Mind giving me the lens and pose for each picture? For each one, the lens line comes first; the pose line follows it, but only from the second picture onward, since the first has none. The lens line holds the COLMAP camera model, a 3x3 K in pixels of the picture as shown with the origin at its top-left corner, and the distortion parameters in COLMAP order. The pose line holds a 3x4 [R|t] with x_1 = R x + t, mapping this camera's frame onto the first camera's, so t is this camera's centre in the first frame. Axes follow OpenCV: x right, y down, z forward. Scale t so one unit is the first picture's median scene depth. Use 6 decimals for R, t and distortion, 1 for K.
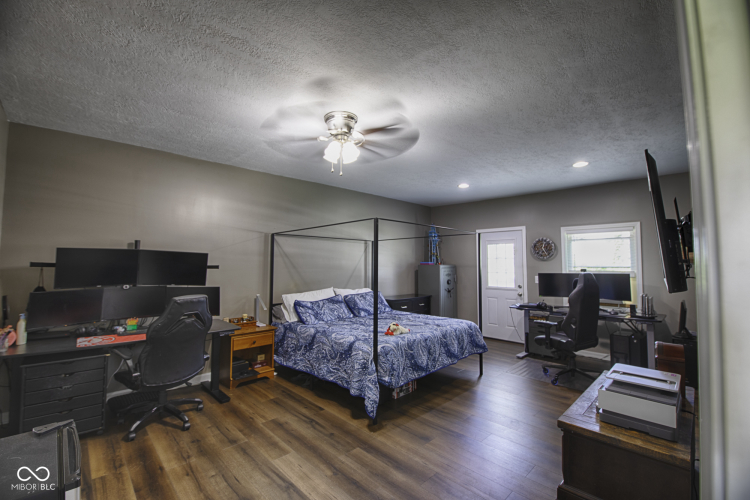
lens RADIAL K [[319.8, 0, 373.3], [0, 319.8, 250.0], [0, 0, 1]] dist [-0.013783, -0.003528]
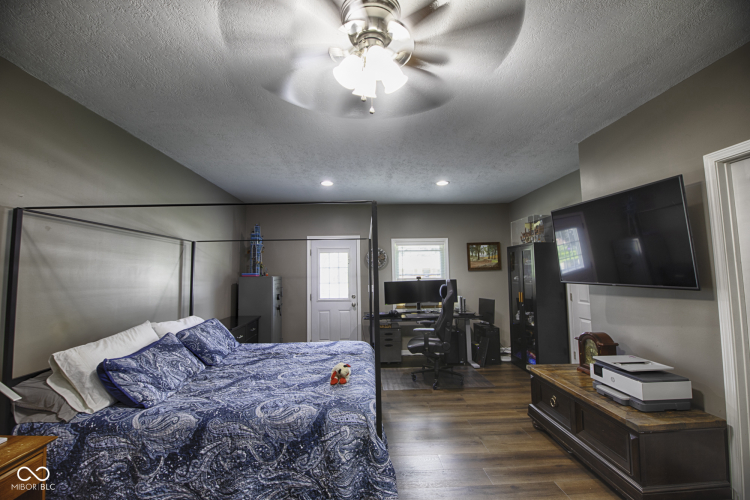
lens RADIAL K [[319.8, 0, 374.5], [0, 319.8, 247.1], [0, 0, 1]] dist [-0.013783, -0.003528]
pose [[0.672543, 0.044508, 0.738719, -0.291443], [-0.012464, 0.998729, -0.048827, 0.012517], [-0.739953, 0.023631, 0.672243, 0.370835]]
